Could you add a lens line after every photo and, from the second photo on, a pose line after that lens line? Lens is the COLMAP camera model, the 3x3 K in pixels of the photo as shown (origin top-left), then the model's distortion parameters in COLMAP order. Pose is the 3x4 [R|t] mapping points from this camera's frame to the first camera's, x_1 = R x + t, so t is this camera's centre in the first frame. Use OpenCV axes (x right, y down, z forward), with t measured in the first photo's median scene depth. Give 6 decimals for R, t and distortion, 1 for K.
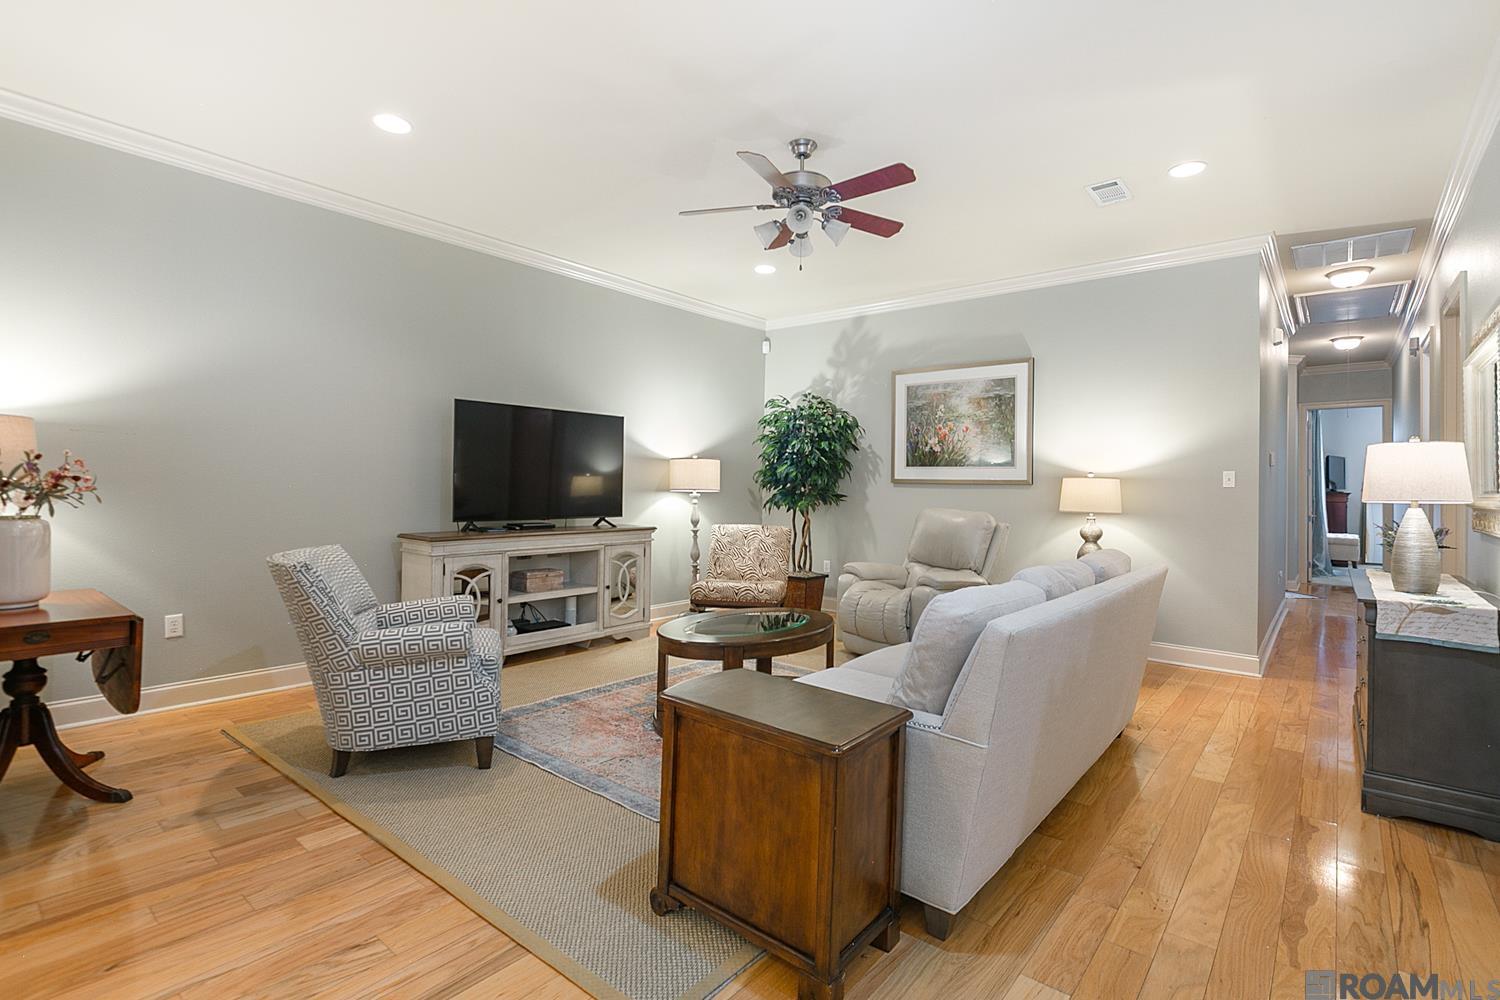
lens RADIAL K [[699.7, 0, 750.0], [0, 699.7, 500.0], [0, 0, 1]] dist [-0.064290, 0.000060]
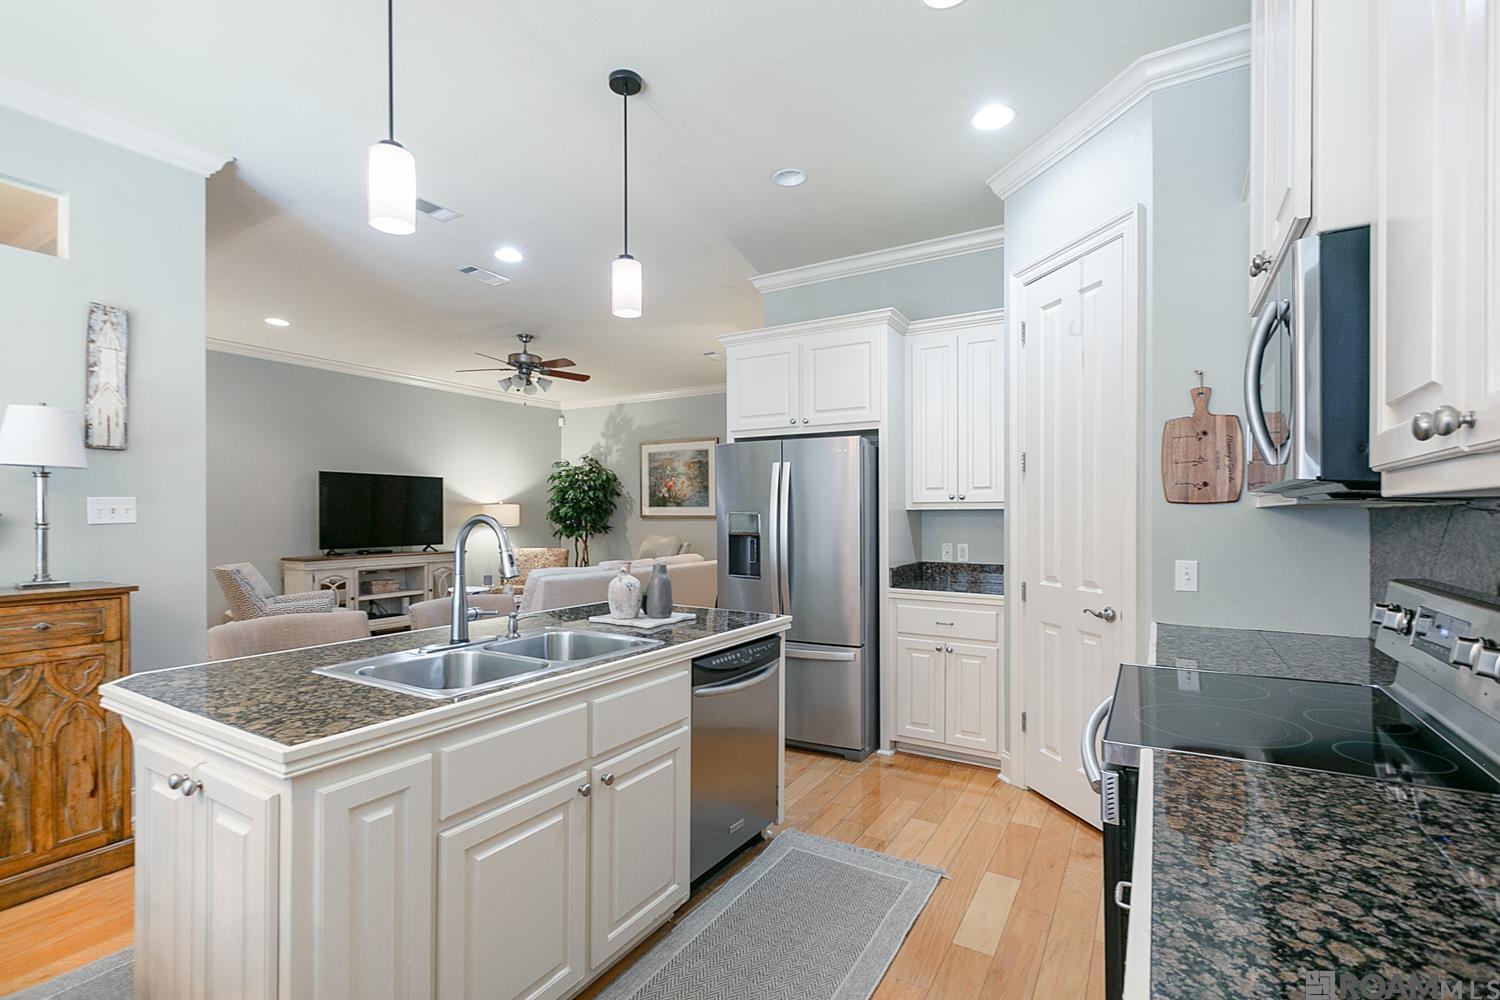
lens RADIAL K [[683.6, 0, 749.0], [0, 683.6, 523.2], [0, 0, 1]] dist [0.001106, 0.000018]
pose [[0.986581, -0.019156, 0.162146, 0.202421], [0.020471, 0.999770, -0.006445, 0.001011], [-0.161985, 0.009677, 0.986746, -0.495790]]
